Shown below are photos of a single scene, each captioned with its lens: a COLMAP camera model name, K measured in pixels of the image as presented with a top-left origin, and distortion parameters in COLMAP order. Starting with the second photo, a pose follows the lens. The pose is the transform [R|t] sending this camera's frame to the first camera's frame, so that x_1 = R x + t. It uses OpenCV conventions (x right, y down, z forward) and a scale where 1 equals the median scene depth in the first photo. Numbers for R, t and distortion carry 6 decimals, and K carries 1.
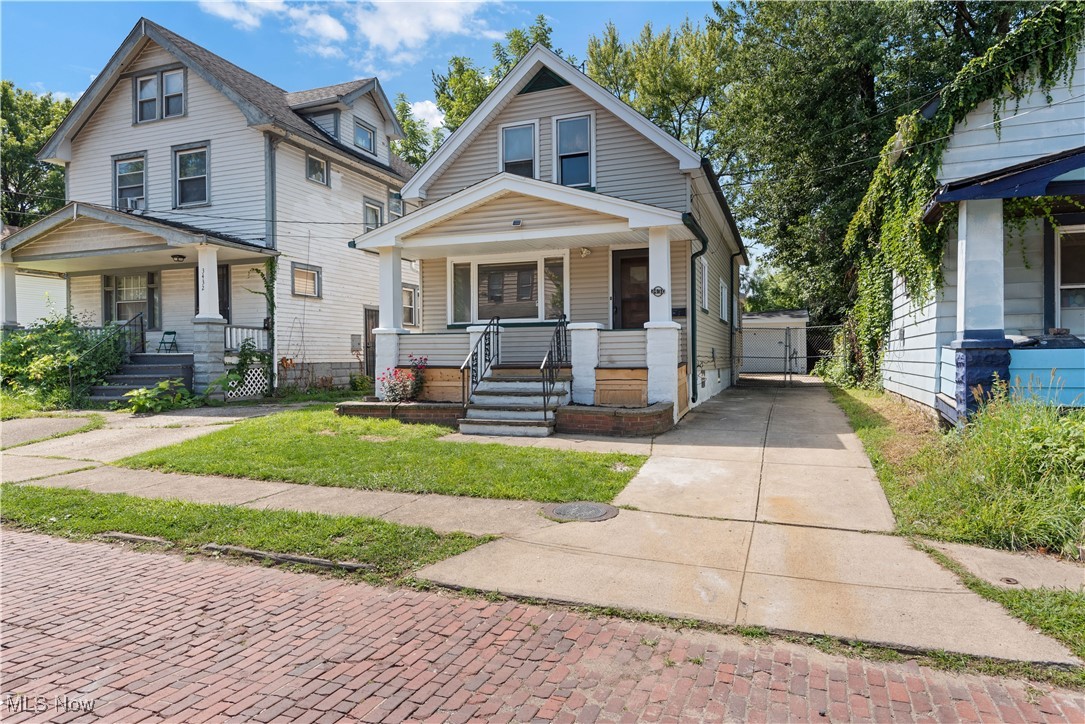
lens RADIAL K [[679.5, 0, 542.9], [0, 679.5, 356.0], [0, 0, 1]] dist [0.044876, -0.040063]
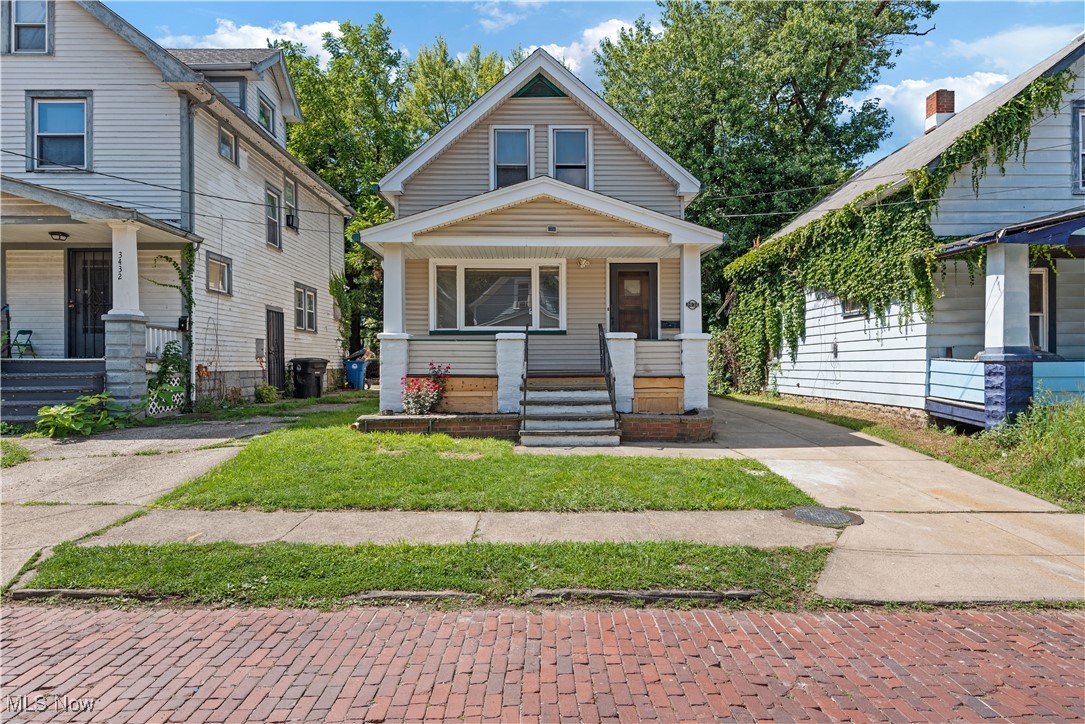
lens RADIAL K [[650.7, 0, 542.5], [0, 650.7, 362.0], [0, 0, 1]] dist [0.033699, -0.026437]
pose [[0.923361, 0.005984, 0.383886, -0.353889], [-0.004870, 0.999981, -0.003875, -0.000127], [-0.383901, 0.001708, 0.923373, 0.118782]]
